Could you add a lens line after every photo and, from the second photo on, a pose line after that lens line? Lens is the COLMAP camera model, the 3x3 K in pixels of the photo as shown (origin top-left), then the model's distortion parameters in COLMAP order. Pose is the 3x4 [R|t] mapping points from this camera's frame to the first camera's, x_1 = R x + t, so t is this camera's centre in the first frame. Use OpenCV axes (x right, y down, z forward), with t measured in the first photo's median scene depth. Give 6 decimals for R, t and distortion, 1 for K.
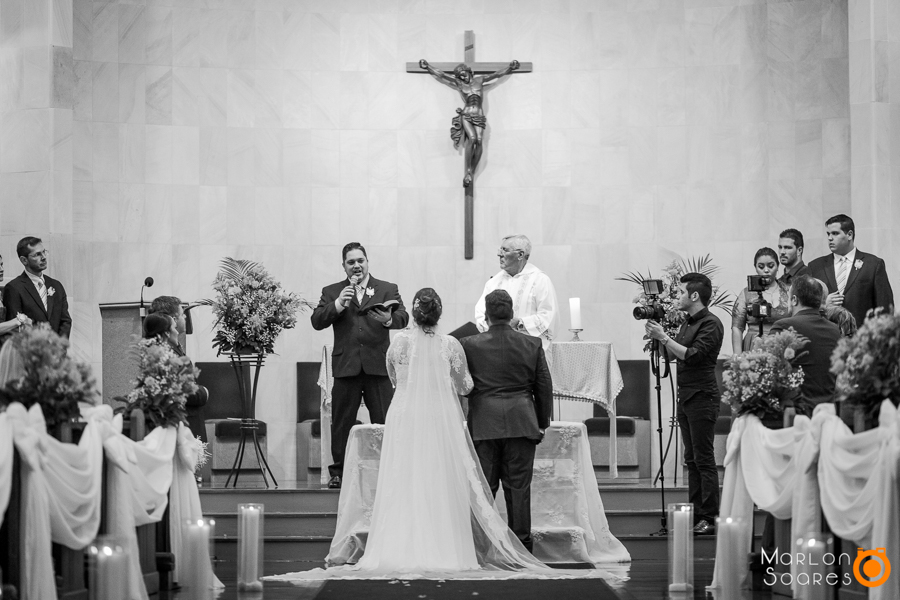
lens RADIAL K [[3518.4, 0, 450.0], [0, 3518.4, 300.0], [0, 0, 1]] dist [-0.069020, -0.942301]
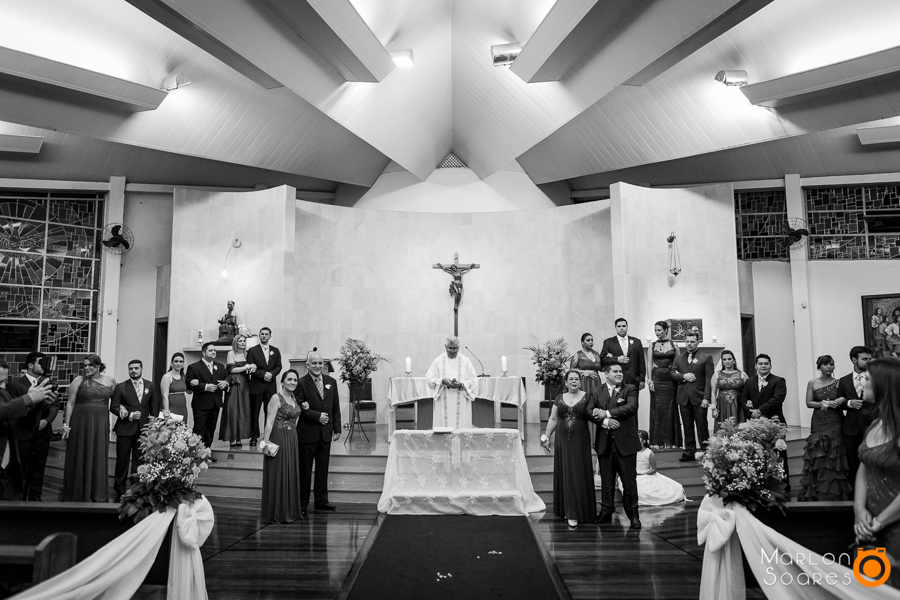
lens RADIAL K [[624.5, 0, 450.0], [0, 624.5, 300.0], [0, 0, 1]] dist [-0.002673, -0.001653]
pose [[0.999995, 0.001546, -0.002720, 0.002608], [-0.001726, 0.997736, -0.067224, -0.009830], [0.002610, 0.067228, 0.997734, 0.593699]]
